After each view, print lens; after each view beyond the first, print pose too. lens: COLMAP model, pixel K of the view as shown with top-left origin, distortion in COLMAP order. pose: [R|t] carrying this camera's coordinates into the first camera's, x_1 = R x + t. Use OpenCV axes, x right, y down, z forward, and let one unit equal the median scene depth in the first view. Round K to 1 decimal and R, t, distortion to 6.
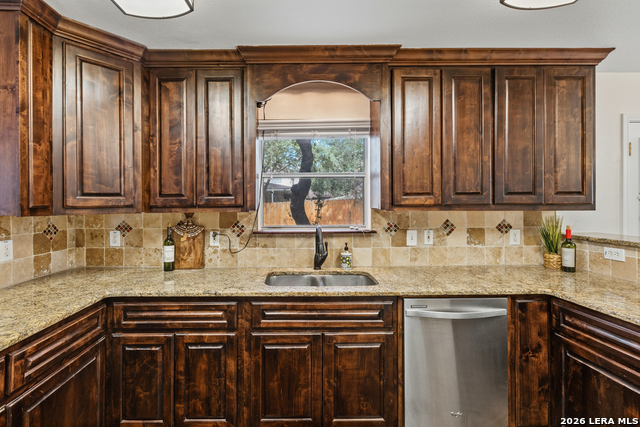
lens RADIAL K [[290.5, 0, 281.7], [0, 290.5, 202.9], [0, 0, 1]] dist [0.000349, -0.000422]
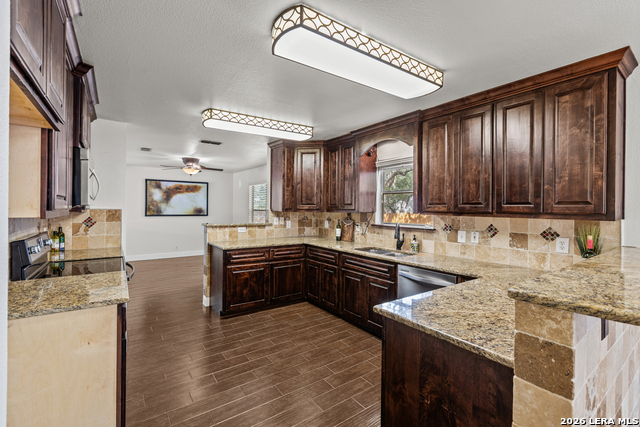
lens RADIAL K [[290.5, 0, 323.7], [0, 290.5, 207.0], [0, 0, 1]] dist [0.000349, -0.000422]
pose [[0.586121, 0.009150, -0.810172, 1.150828], [-0.012467, 0.999920, 0.002274, -0.009133], [0.810128, 0.008768, 0.586188, -0.282529]]
